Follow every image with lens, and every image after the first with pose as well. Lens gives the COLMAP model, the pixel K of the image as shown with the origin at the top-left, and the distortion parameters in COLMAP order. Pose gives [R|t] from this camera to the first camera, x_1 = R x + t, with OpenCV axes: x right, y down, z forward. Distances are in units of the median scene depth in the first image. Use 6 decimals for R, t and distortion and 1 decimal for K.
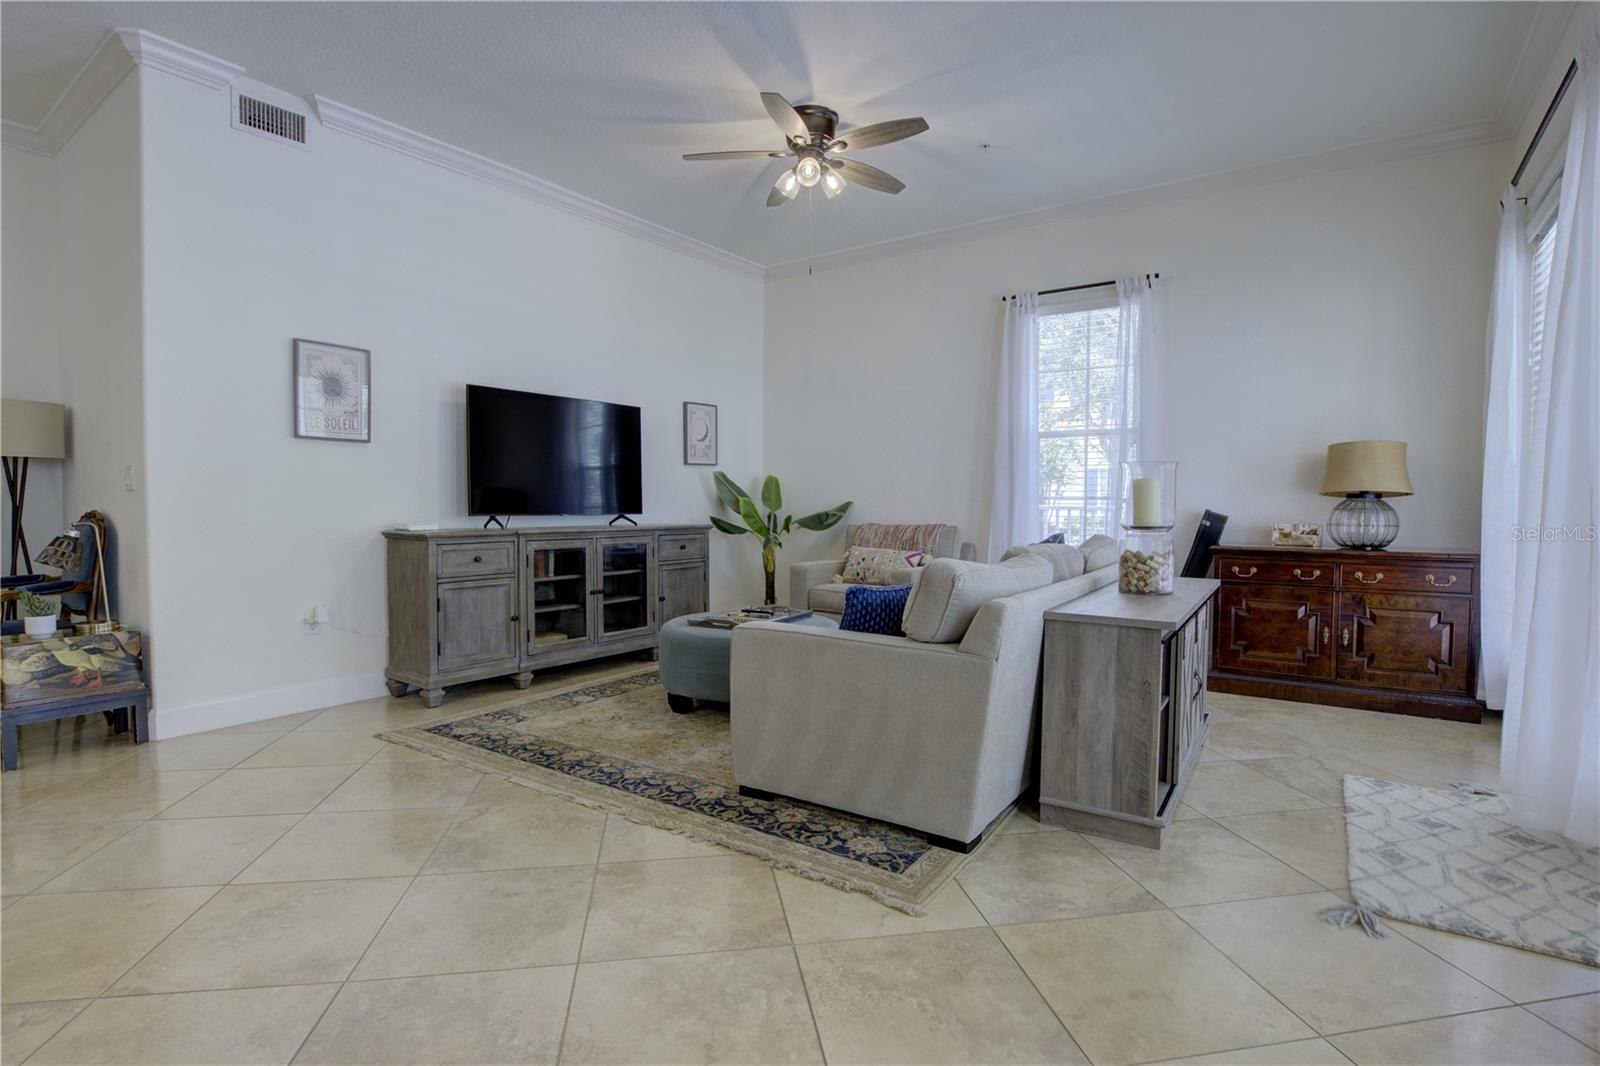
lens RADIAL K [[777.7, 0, 800.0], [0, 777.7, 533.0], [0, 0, 1]] dist [-0.039122, -0.000132]
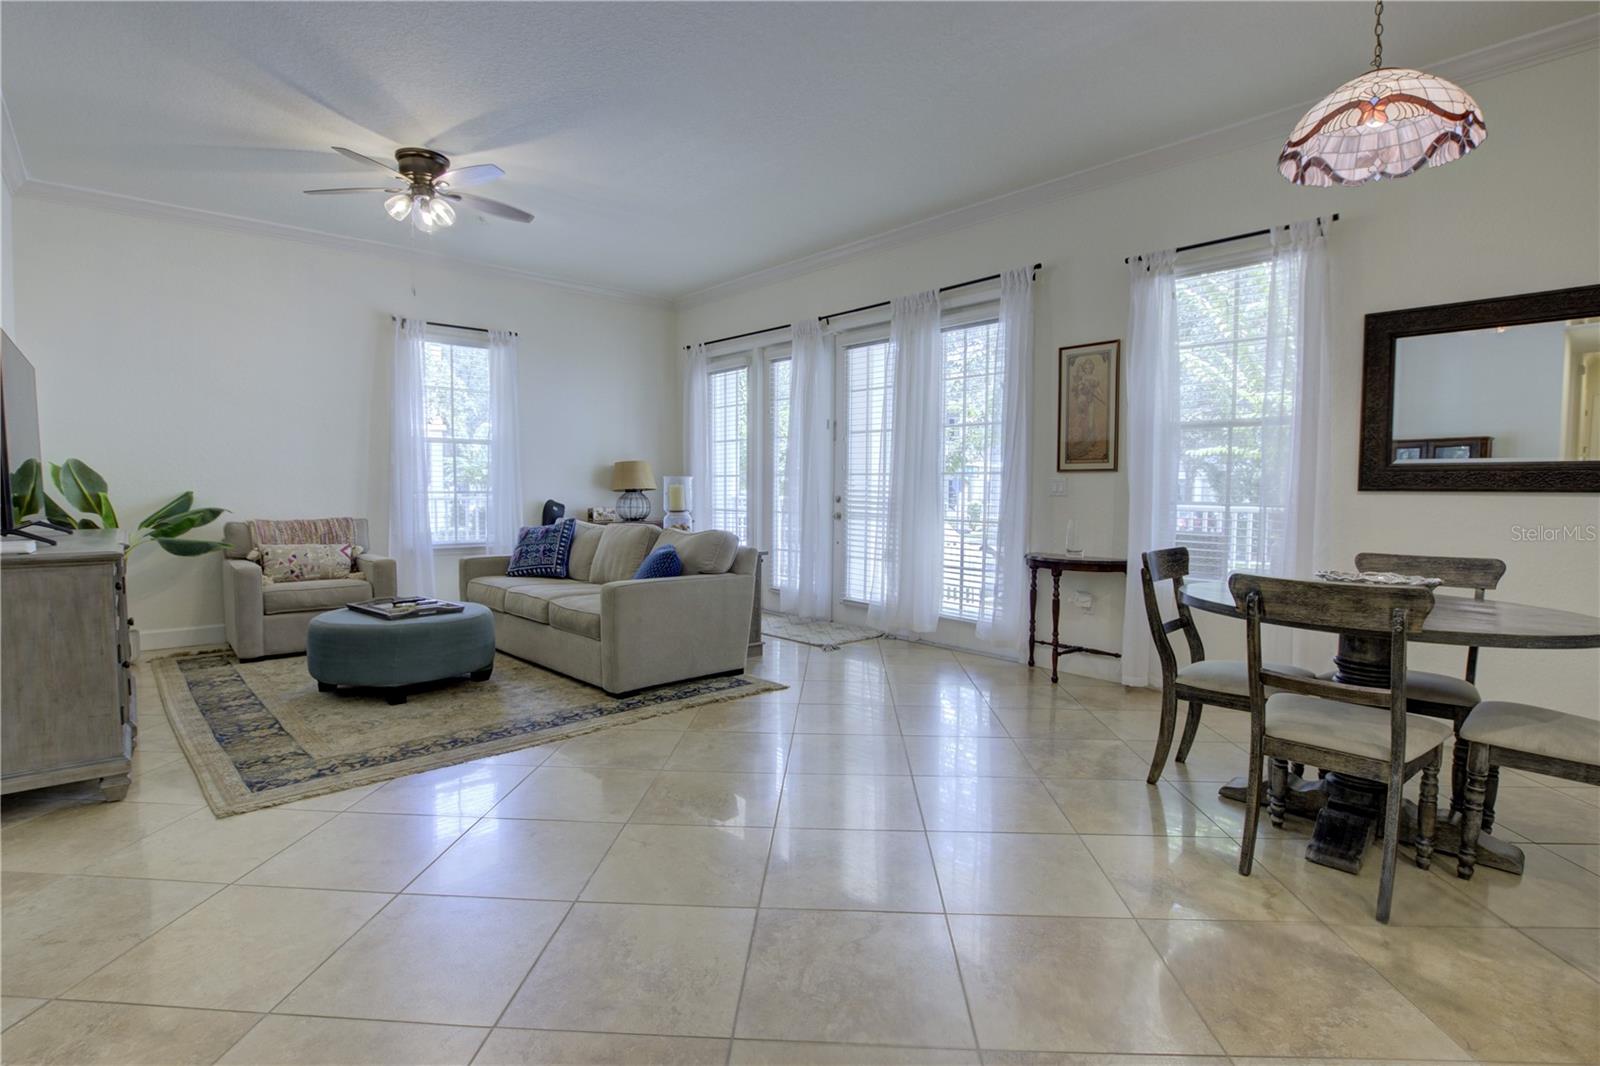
lens RADIAL K [[767.5, 0, 802.1], [0, 767.5, 533.5], [0, 0, 1]] dist [-0.032769, 0.000754]
pose [[0.217850, -0.058896, 0.974204, -1.155698], [0.036437, 0.997972, 0.052185, -0.034541], [-0.975302, 0.024129, 0.219554, 0.272877]]
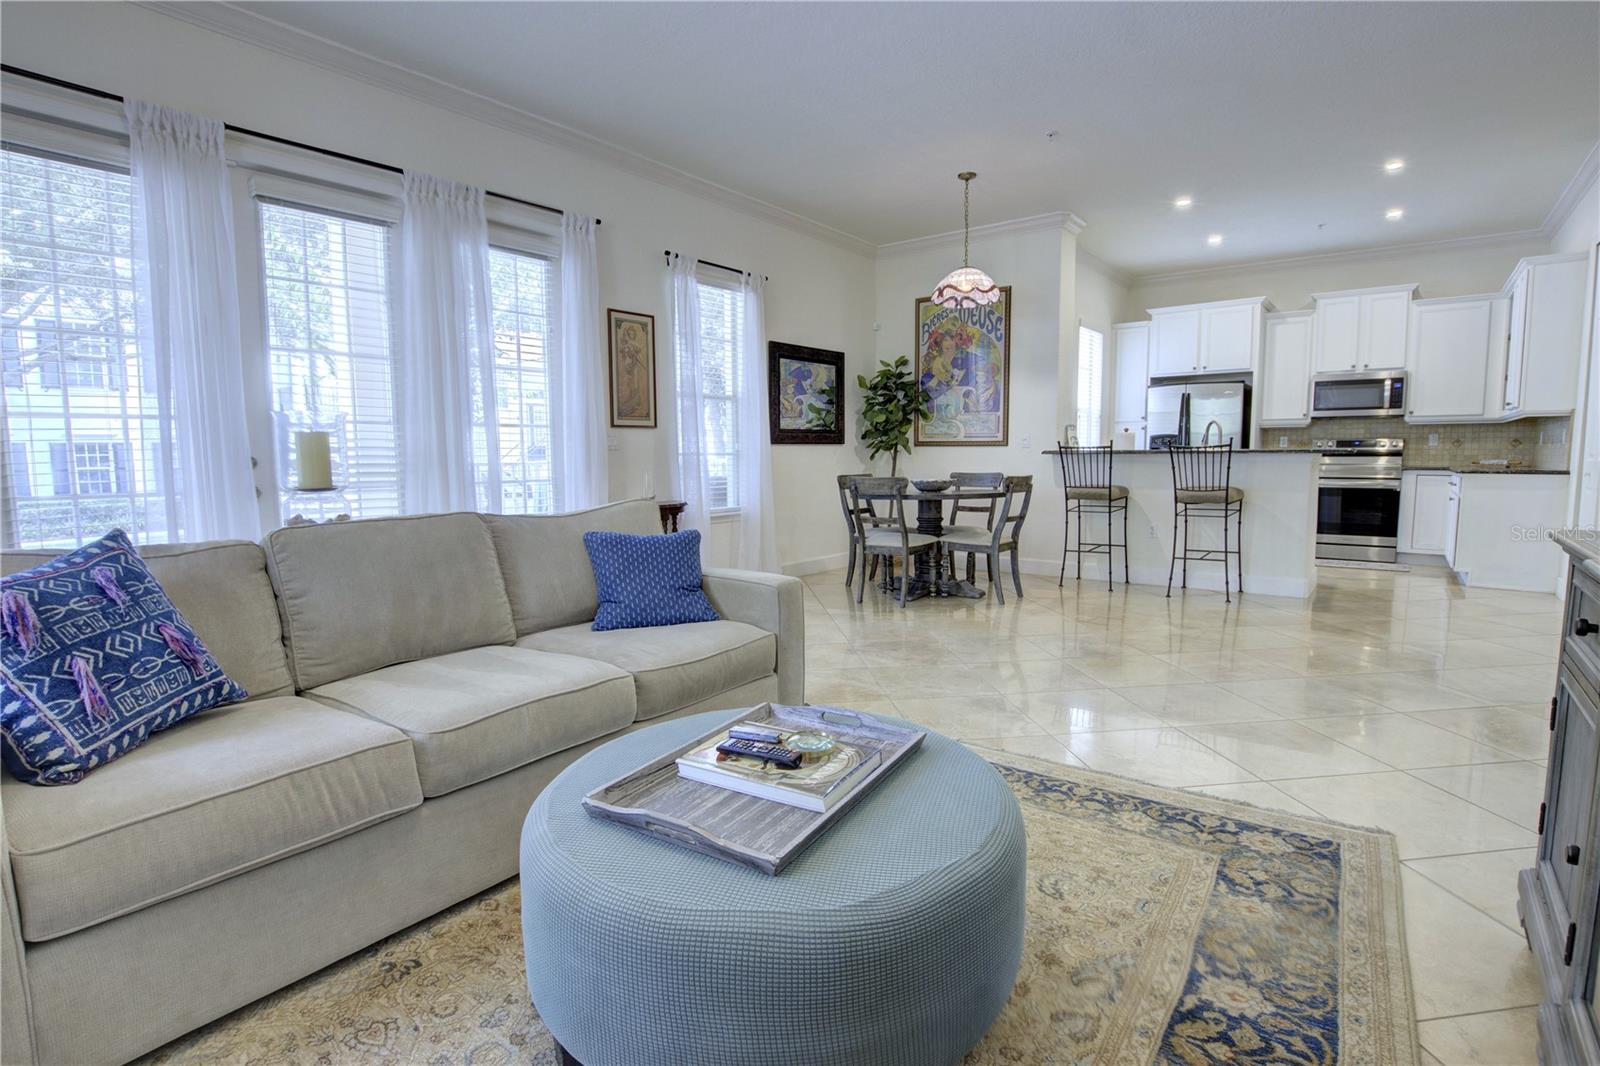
lens RADIAL K [[767.5, 0, 802.1], [0, 767.5, 533.5], [0, 0, 1]] dist [-0.032769, 0.000754]
pose [[-0.998691, -0.000427, 0.051150, -0.112912], [0.007138, 0.989016, 0.147638, -0.069355], [-0.050652, 0.147809, -0.987718, 1.614305]]
